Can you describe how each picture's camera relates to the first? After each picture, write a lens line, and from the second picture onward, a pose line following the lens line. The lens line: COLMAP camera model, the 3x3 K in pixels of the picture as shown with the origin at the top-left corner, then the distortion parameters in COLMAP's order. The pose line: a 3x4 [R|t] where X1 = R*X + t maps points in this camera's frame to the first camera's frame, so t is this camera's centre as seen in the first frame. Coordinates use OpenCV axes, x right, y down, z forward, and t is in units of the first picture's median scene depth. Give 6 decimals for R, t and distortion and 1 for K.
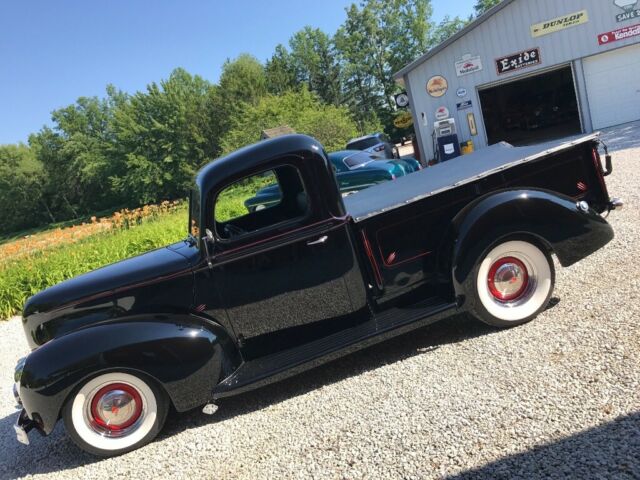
lens RADIAL K [[520.0, 0, 320.0], [0, 520.0, 240.0], [0, 0, 1]] dist [-0.001743, -0.011985]
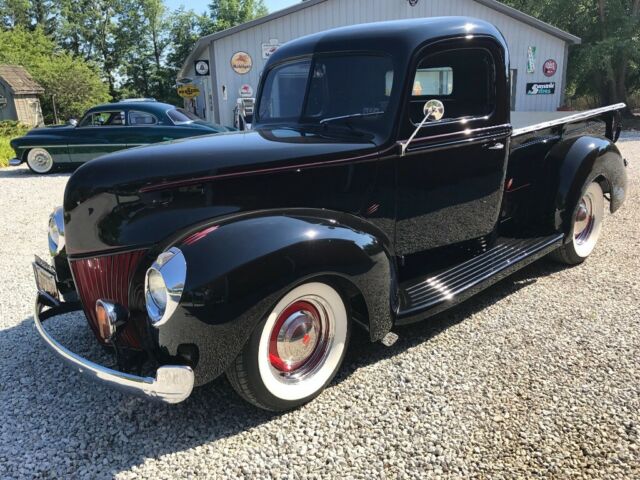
lens RADIAL K [[520.0, 0, 320.0], [0, 520.0, 240.0], [0, 0, 1]] dist [-0.001743, -0.011985]
pose [[0.837967, 0.092397, 0.537841, -0.145053], [-0.096086, 0.995146, -0.021256, 0.042149], [-0.537195, -0.033867, 0.842778, 0.085458]]
